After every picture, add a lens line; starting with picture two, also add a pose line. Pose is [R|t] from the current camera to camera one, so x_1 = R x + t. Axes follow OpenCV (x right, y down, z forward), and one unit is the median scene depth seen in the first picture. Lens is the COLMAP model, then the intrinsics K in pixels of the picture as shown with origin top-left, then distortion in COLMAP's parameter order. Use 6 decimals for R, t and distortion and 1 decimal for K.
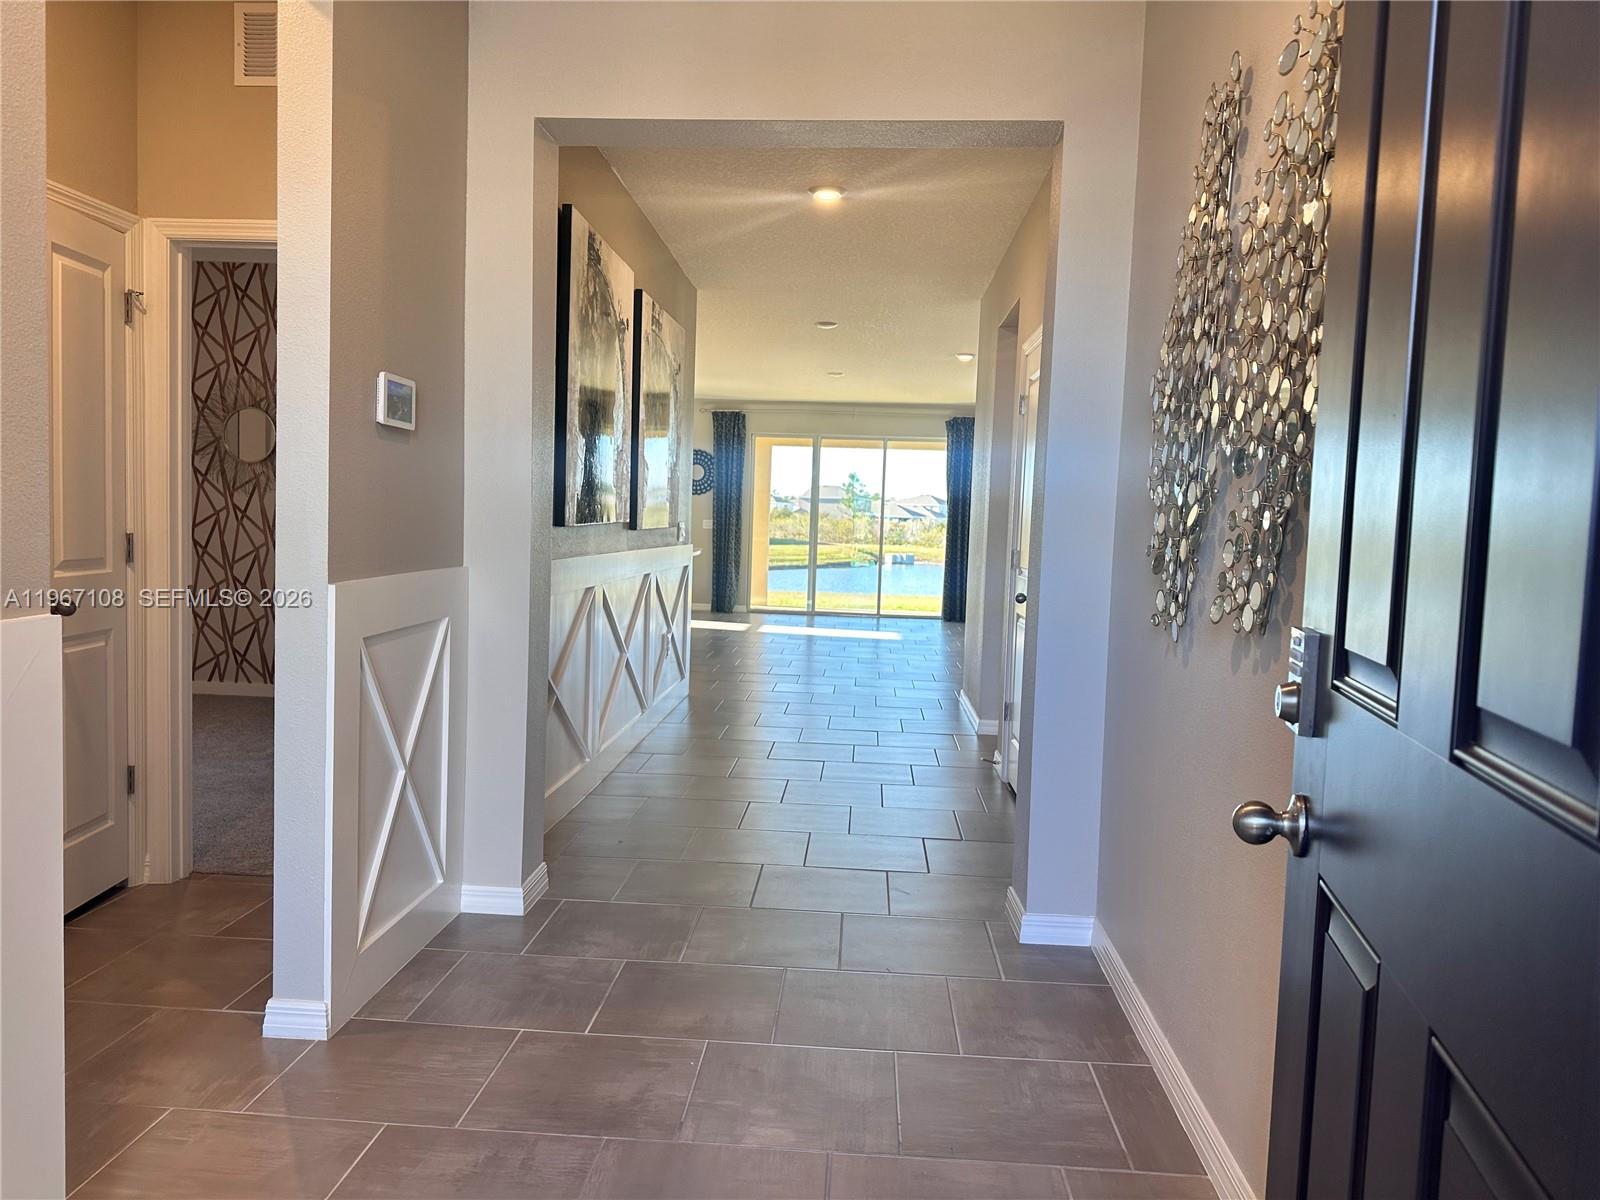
lens RADIAL K [[1110.2, 0, 812.0], [0, 1110.2, 598.8], [0, 0, 1]] dist [0.077577, -0.106508]
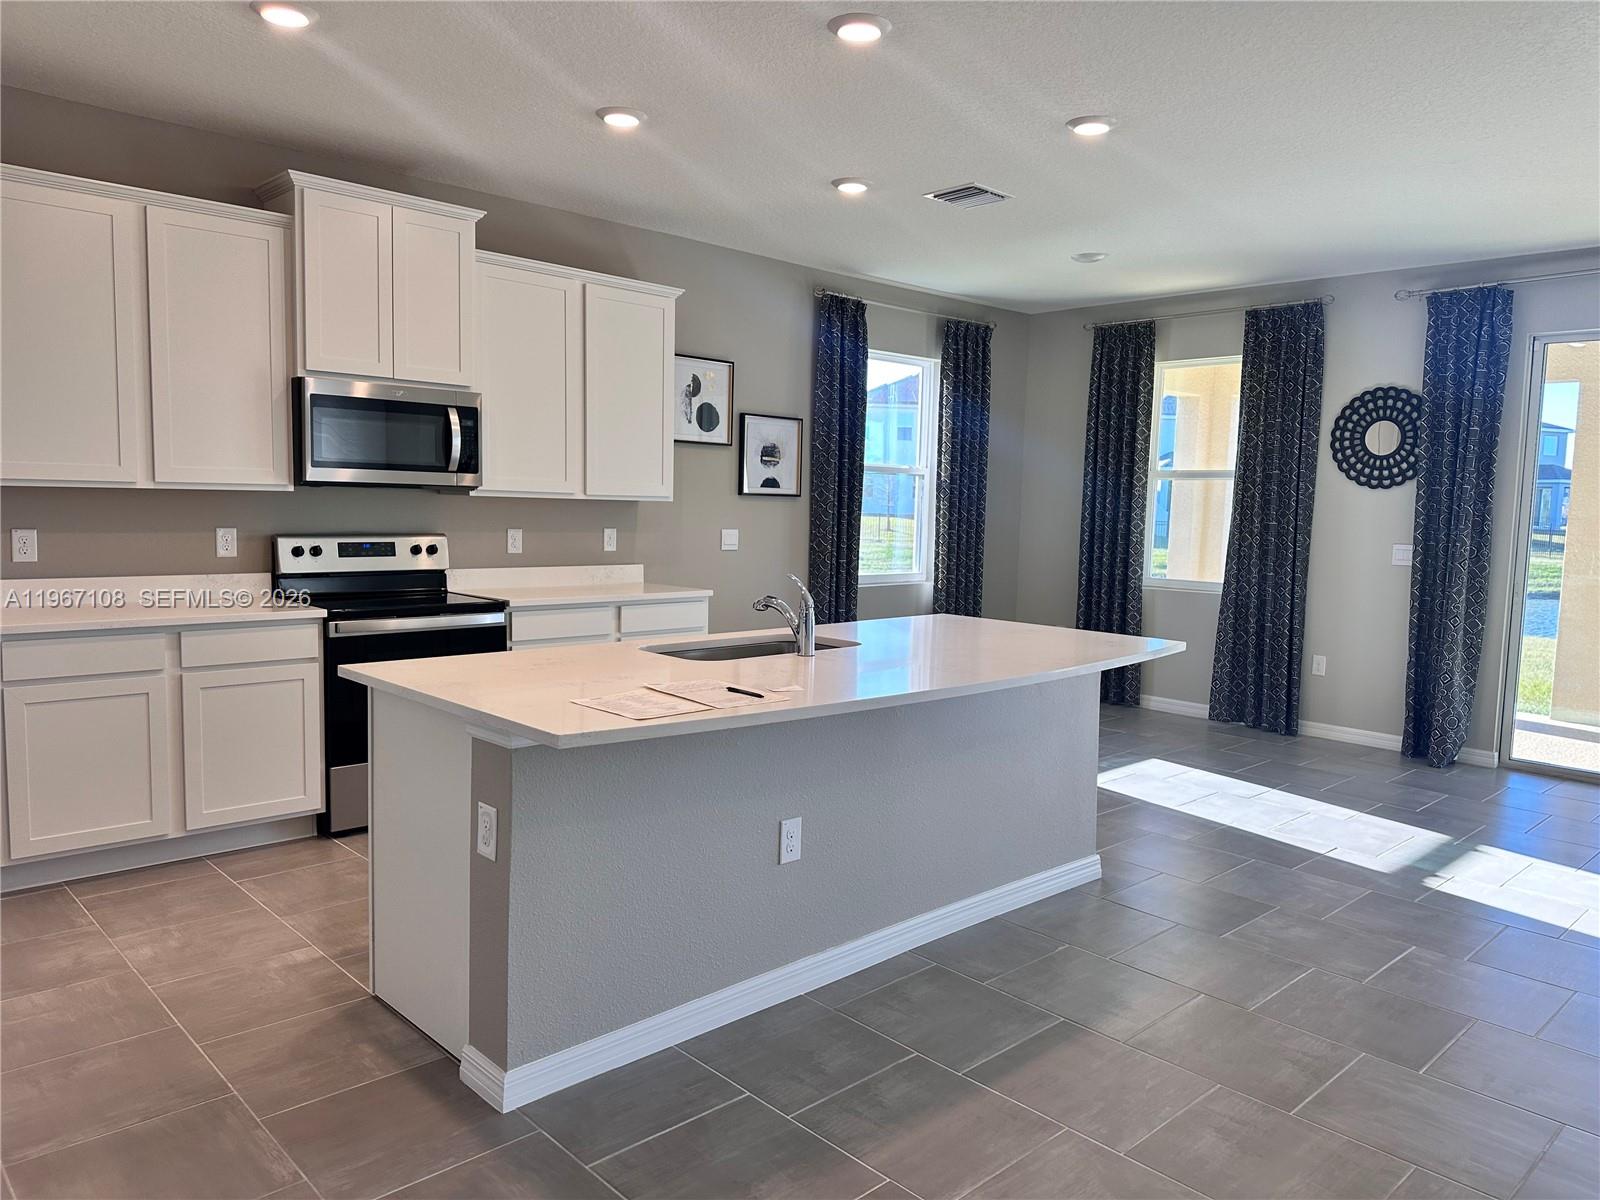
lens RADIAL K [[1110.2, 0, 806.0], [0, 1110.2, 605.9], [0, 0, 1]] dist [0.077577, -0.106508]
pose [[0.722205, 0.049011, -0.689941, 0.007675], [-0.046934, 0.998660, 0.021813, -0.008233], [0.690085, 0.016628, 0.723537, 0.092316]]
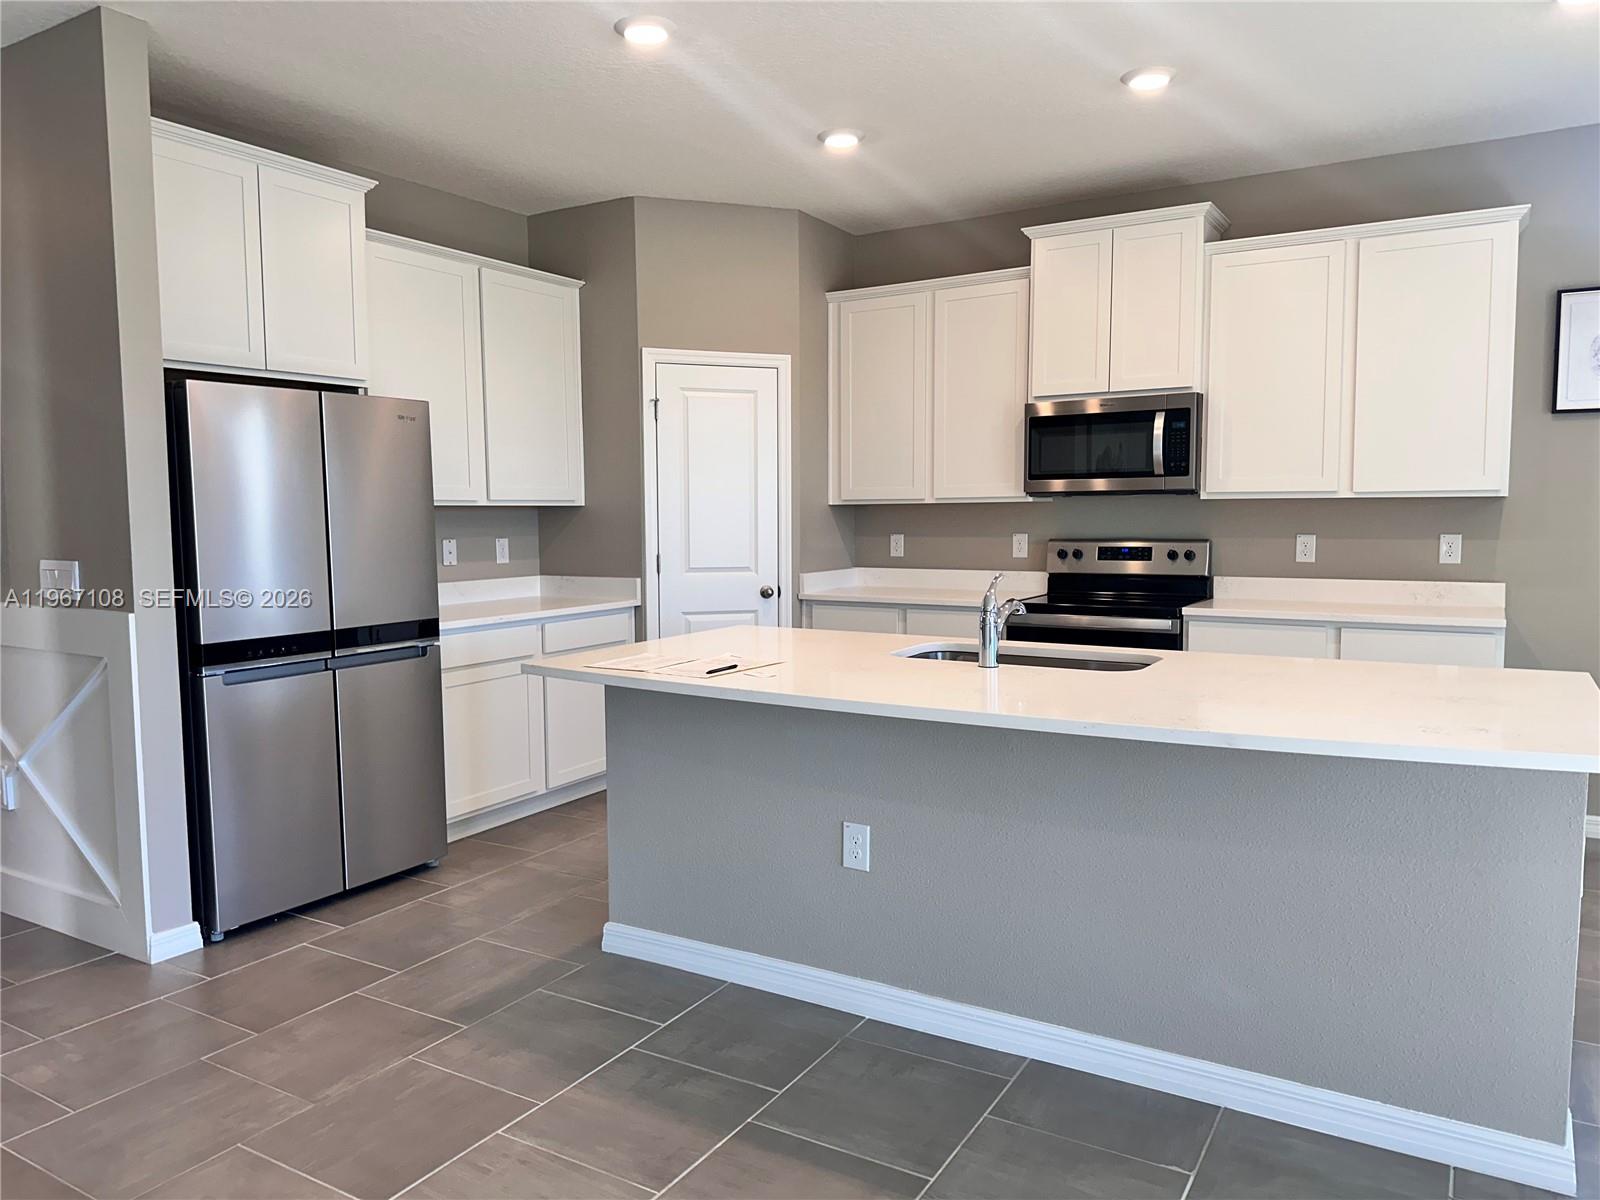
lens RADIAL K [[1110.2, 0, 801.5], [0, 1110.2, 594.2], [0, 0, 1]] dist [0.077577, -0.106508]
pose [[-0.468279, 0.036629, -0.882821, 0.013947], [-0.068050, 0.994678, 0.077366, -0.010224], [0.880956, 0.096305, -0.463294, 0.133288]]
